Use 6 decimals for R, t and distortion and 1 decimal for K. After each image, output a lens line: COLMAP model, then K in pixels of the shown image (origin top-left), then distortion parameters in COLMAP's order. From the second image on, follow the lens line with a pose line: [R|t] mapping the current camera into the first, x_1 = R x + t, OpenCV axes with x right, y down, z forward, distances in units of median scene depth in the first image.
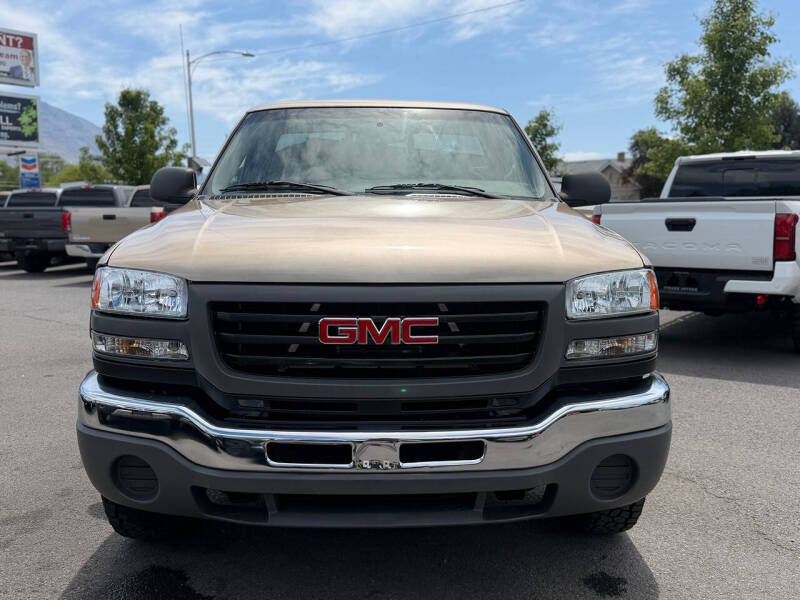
lens RADIAL K [[711.3, 0, 400.0], [0, 711.3, 300.0], [0, 0, 1]] dist [0.137611, -0.249047]
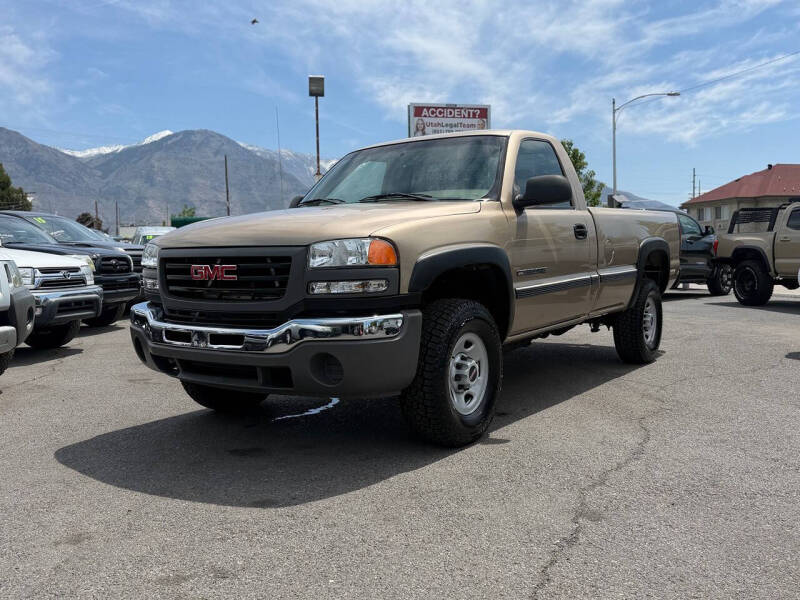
lens RADIAL K [[711.3, 0, 400.0], [0, 711.3, 300.0], [0, 0, 1]] dist [0.137611, -0.249047]
pose [[0.803450, 0.023946, -0.594890, 1.365907], [-0.055071, 0.997896, -0.034211, 0.142203], [0.592820, 0.060248, 0.803078, -0.161747]]
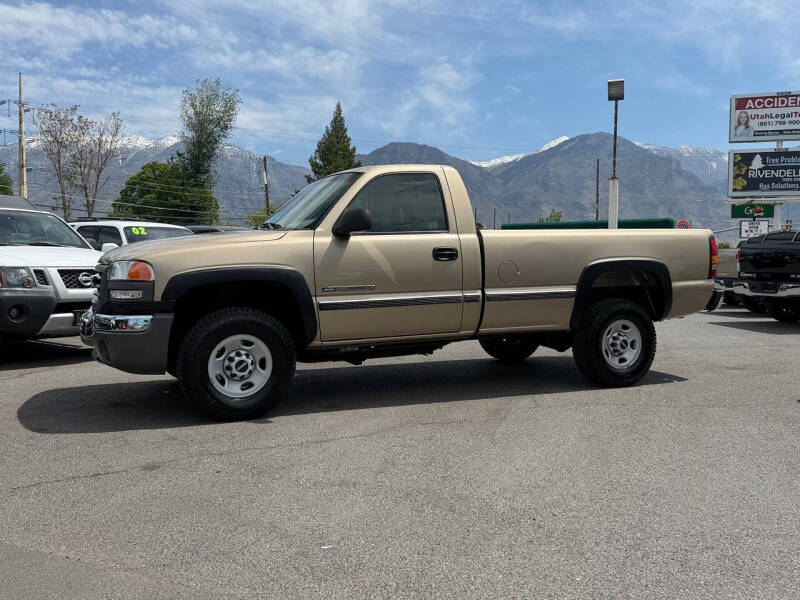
lens RADIAL K [[711.3, 0, 400.0], [0, 711.3, 300.0], [0, 0, 1]] dist [0.137611, -0.249047]
pose [[0.390052, 0.051562, -0.919348, 2.868242], [-0.111933, 0.993682, 0.008241, -0.043966], [0.913964, 0.099691, 0.393359, 0.990721]]
